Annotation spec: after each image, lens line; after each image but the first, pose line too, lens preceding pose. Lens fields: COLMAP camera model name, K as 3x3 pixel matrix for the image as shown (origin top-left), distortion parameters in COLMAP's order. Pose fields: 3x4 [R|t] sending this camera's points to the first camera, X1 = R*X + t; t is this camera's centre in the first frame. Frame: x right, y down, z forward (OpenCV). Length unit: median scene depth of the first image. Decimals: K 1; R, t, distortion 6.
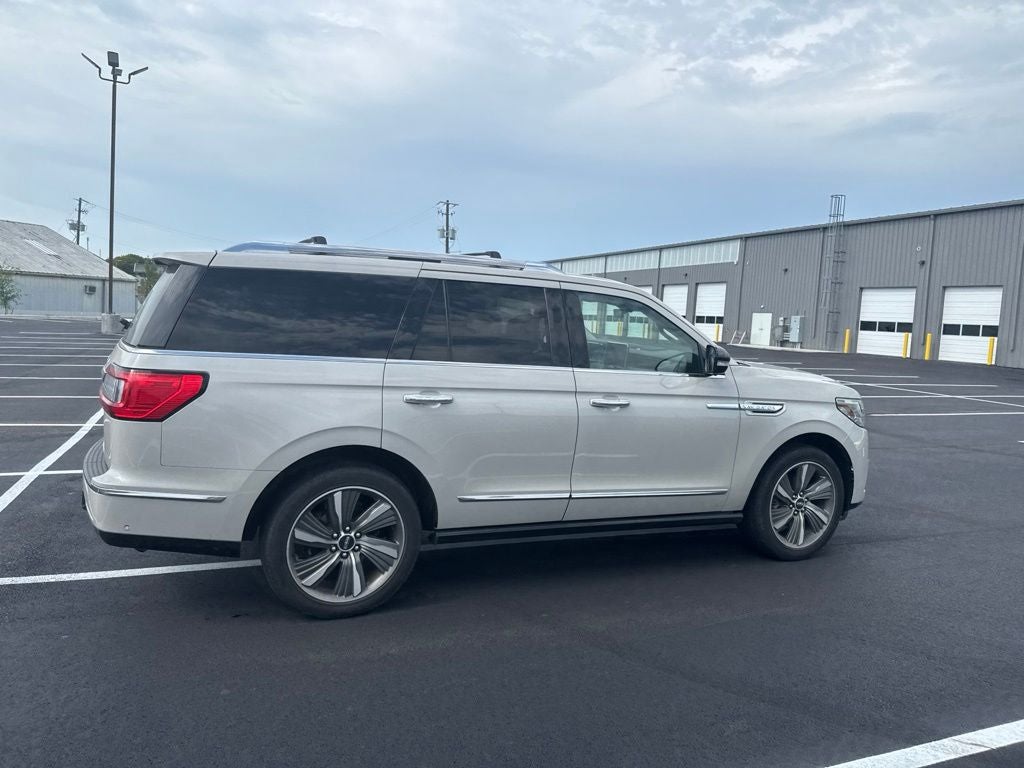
lens RADIAL K [[733.4, 0, 506.3], [0, 733.4, 391.2], [0, 0, 1]] dist [0.049936, -0.069986]
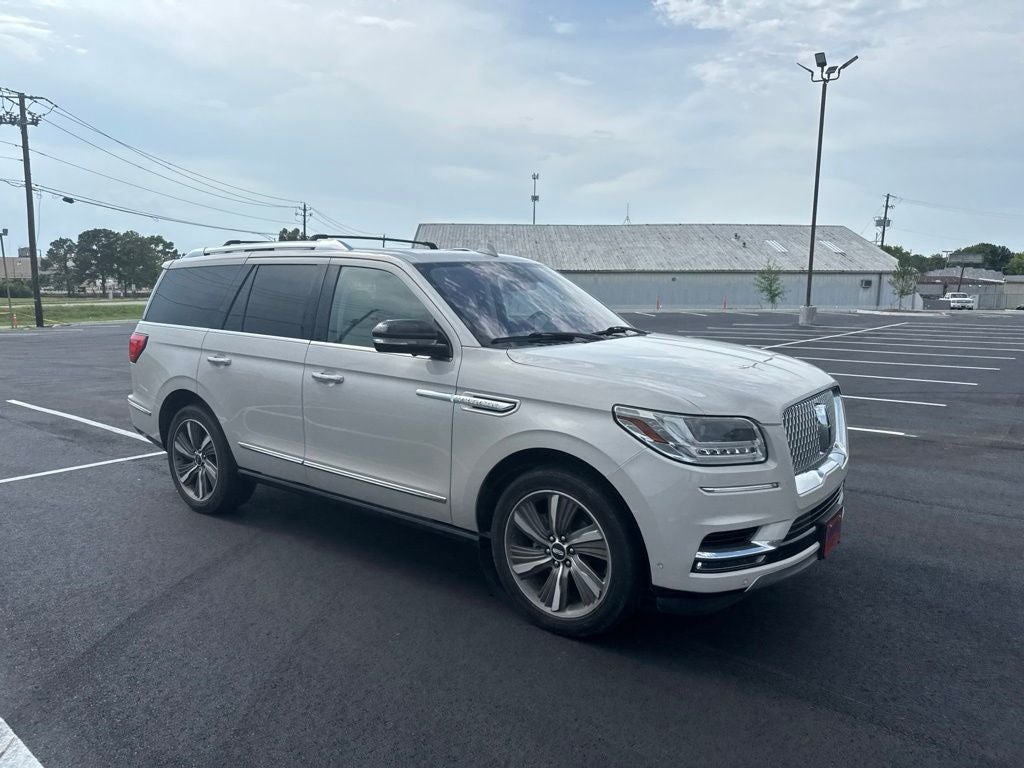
lens RADIAL K [[733.4, 0, 506.3], [0, 733.4, 391.2], [0, 0, 1]] dist [0.049936, -0.069986]
pose [[0.474941, 0.077115, -0.876633, 1.011302], [-0.070910, 0.996268, 0.049222, -0.028205], [0.877156, 0.038784, 0.478636, 0.654097]]
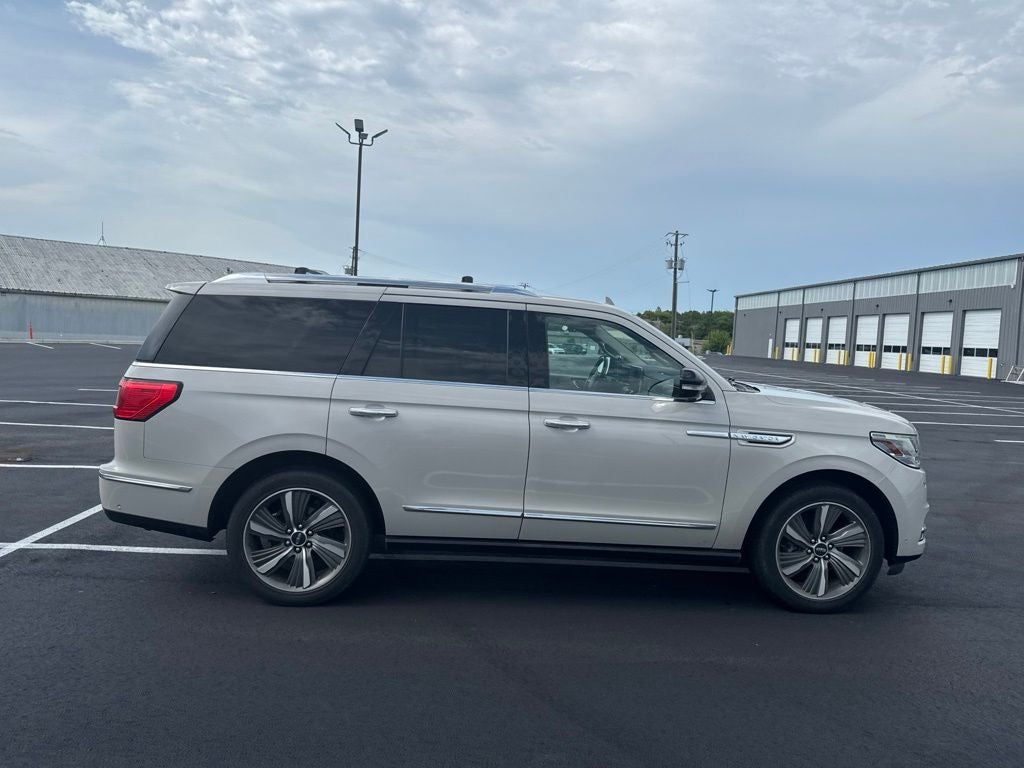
lens RADIAL K [[734.0, 0, 499.6], [0, 734.0, 386.9], [0, 0, 1]] dist [0.023160, -0.037374]
pose [[0.942511, 0.020231, -0.333562, 0.341406], [-0.036690, 0.998396, -0.043116, 0.010469], [0.332155, 0.052876, 0.941742, 0.031911]]
